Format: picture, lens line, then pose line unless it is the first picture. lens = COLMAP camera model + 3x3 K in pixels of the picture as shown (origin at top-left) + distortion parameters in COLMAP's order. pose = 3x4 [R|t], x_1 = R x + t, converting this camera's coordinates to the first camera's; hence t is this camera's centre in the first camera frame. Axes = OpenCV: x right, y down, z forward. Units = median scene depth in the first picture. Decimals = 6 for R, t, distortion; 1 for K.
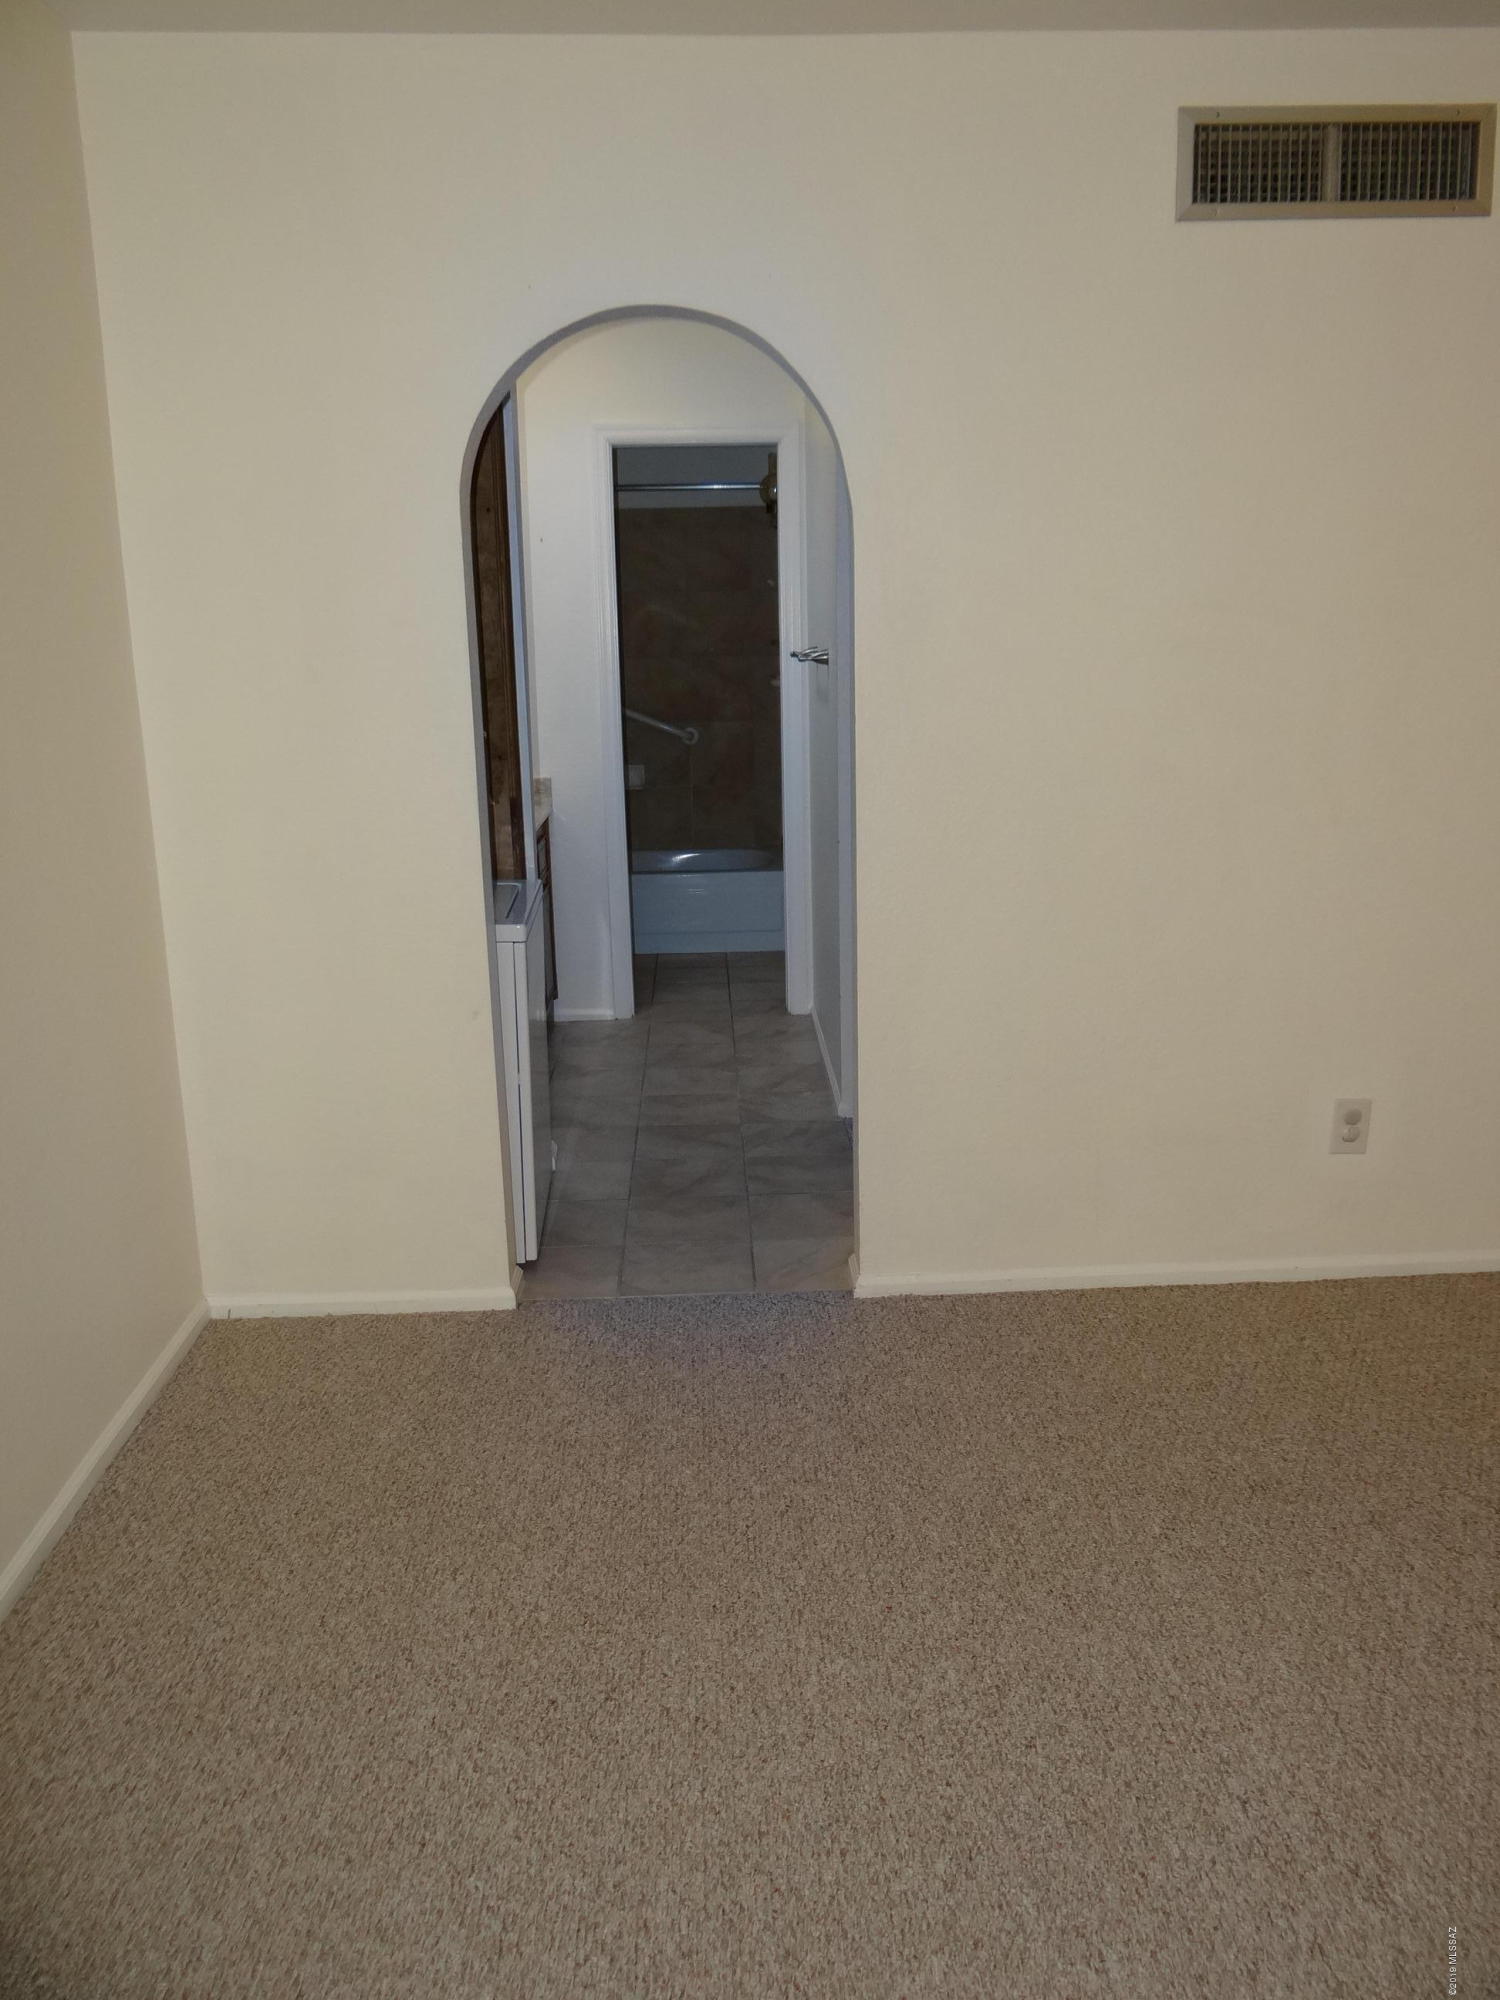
lens RADIAL K [[1563.8, 0, 754.6], [0, 1563.8, 960.9], [0, 0, 1]] dist [-0.022365, 0.000326]
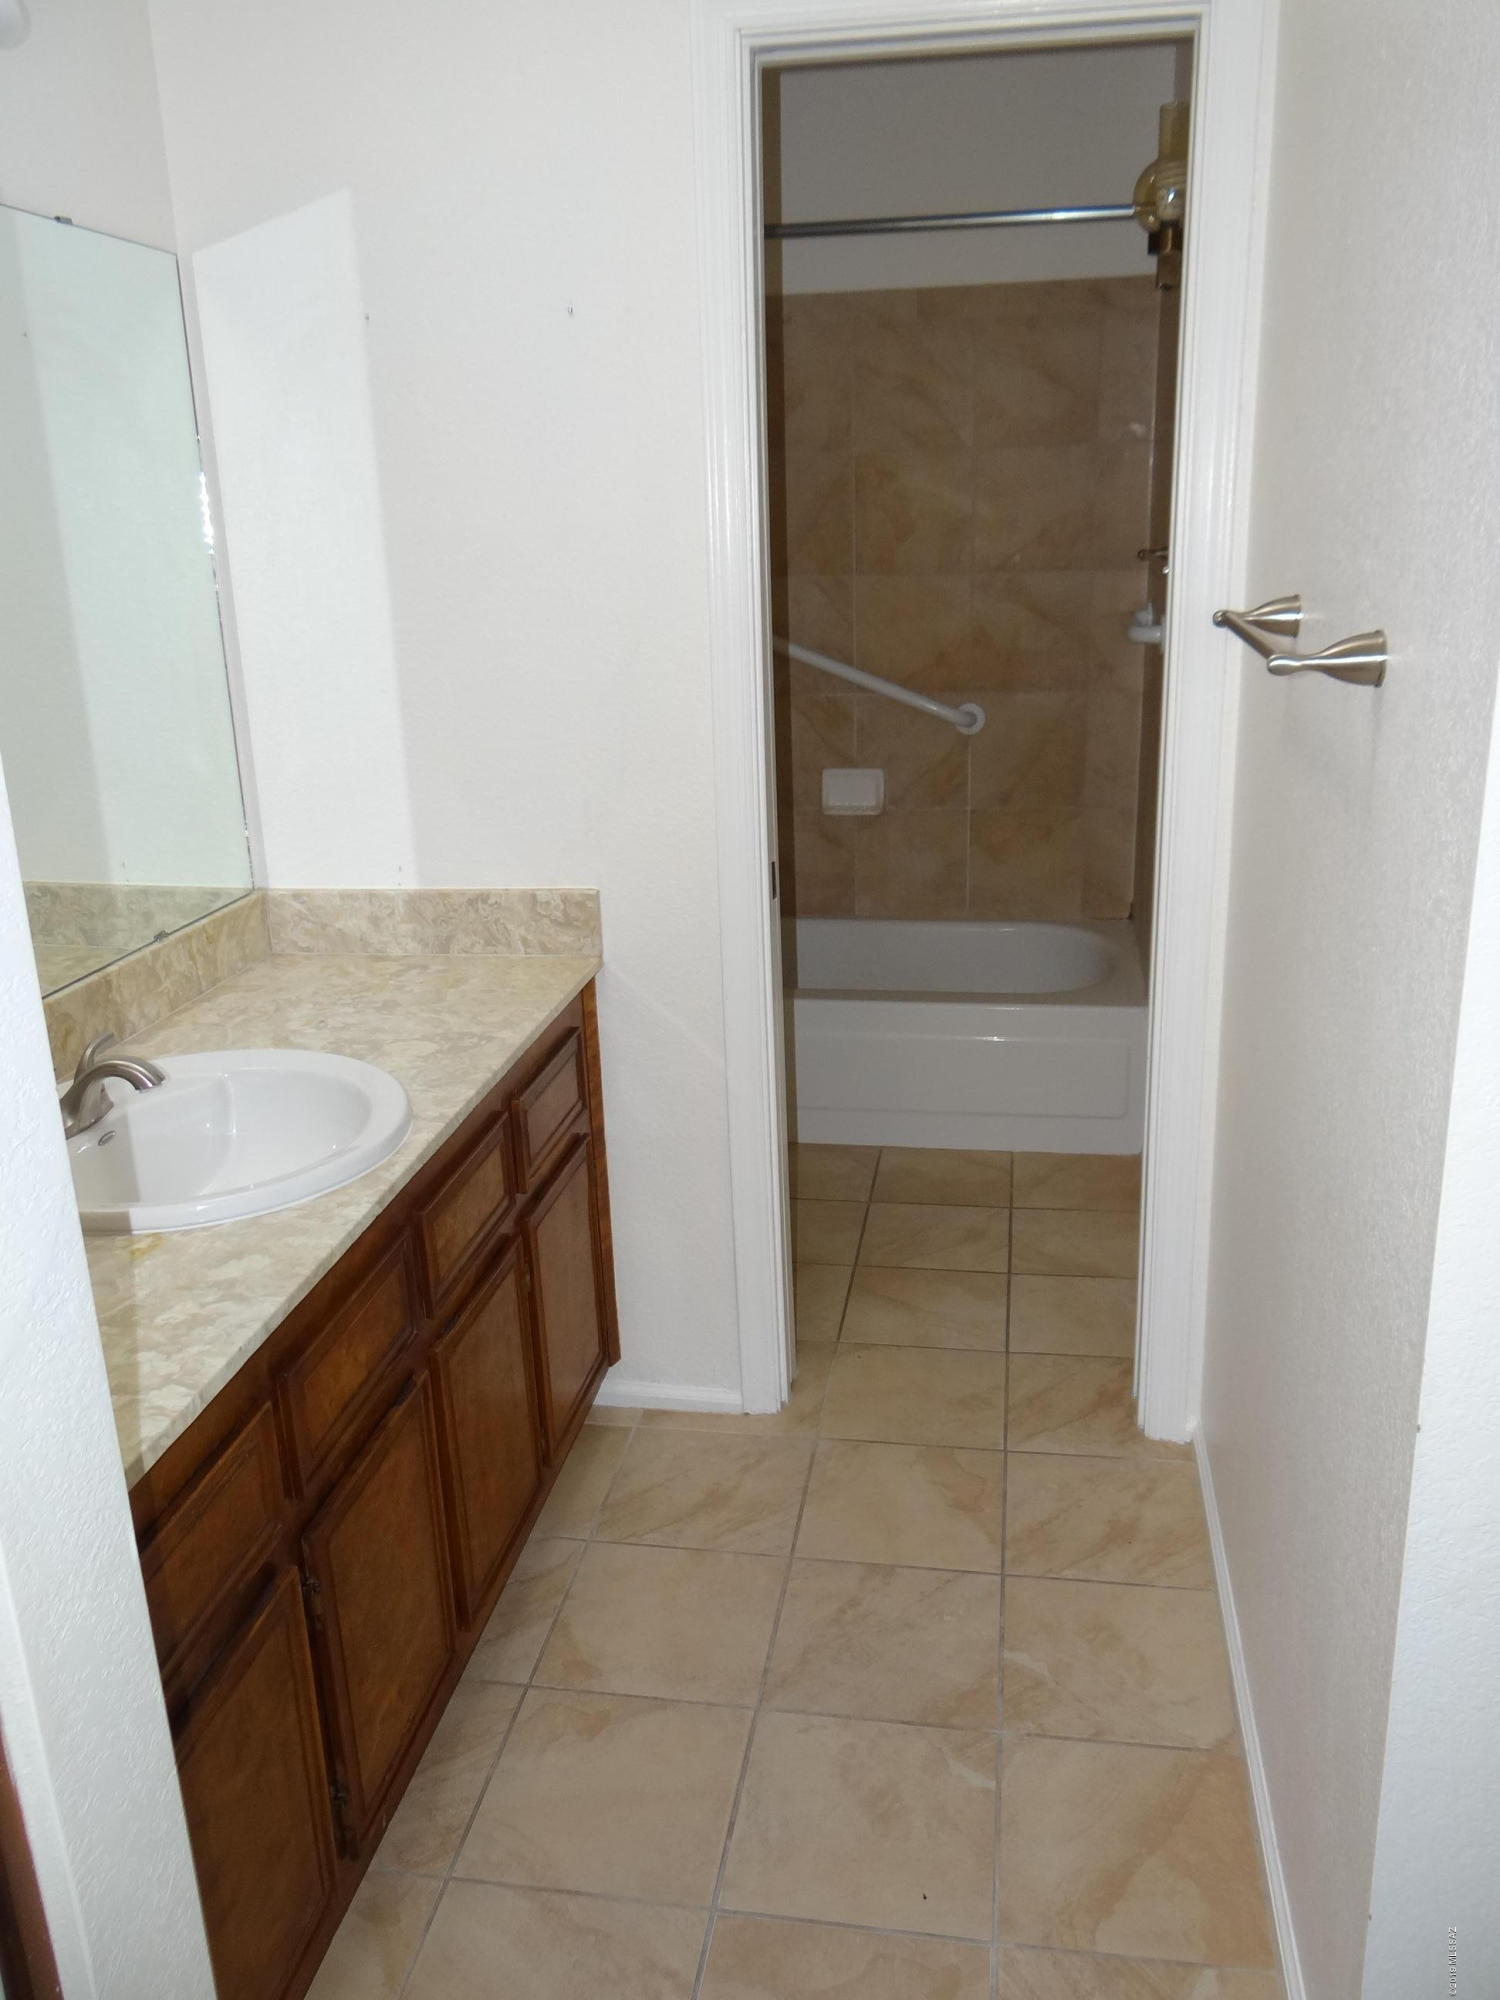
lens RADIAL K [[1563.8, 0, 754.6], [0, 1563.8, 960.9], [0, 0, 1]] dist [-0.022365, 0.000326]
pose [[0.979695, 0.051314, -0.193815, -0.005693], [-0.035620, 0.995861, 0.083613, -0.128952], [0.197303, -0.075012, 0.977468, 0.559609]]
